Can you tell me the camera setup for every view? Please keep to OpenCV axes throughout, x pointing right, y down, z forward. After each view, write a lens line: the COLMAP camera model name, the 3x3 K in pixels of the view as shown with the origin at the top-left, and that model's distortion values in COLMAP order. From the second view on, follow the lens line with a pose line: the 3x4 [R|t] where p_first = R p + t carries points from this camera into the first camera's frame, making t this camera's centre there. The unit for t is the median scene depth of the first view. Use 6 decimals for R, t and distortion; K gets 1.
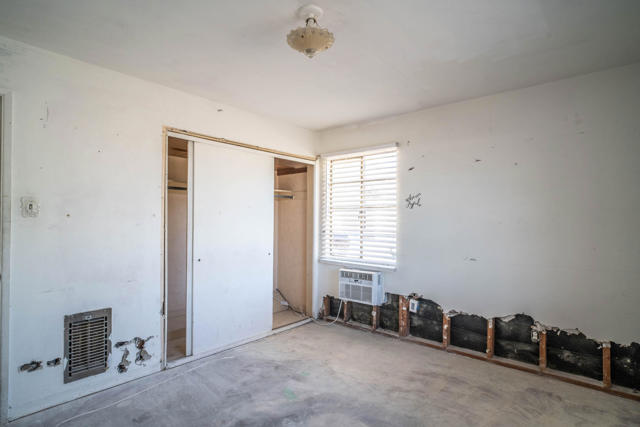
lens RADIAL K [[332.8, 0, 320.1], [0, 332.8, 217.4], [0, 0, 1]] dist [-0.033121, 0.005856]
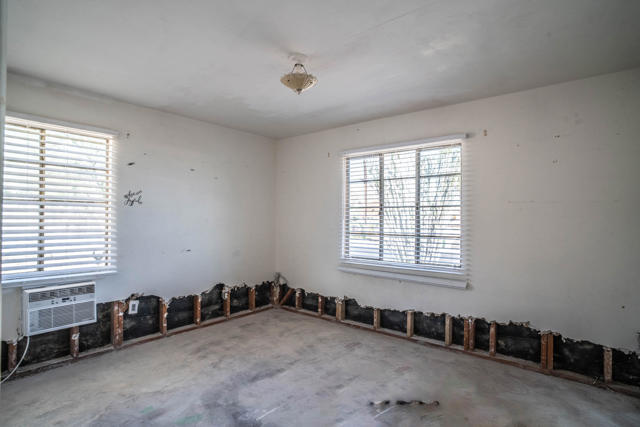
lens RADIAL K [[332.8, 0, 319.6], [0, 332.8, 216.2], [0, 0, 1]] dist [-0.033121, 0.005856]
pose [[-0.032315, 0.004700, 0.999467, -0.699743], [-0.014432, 0.999883, -0.005168, 0.000190], [-0.999374, -0.014591, -0.032243, 0.501145]]
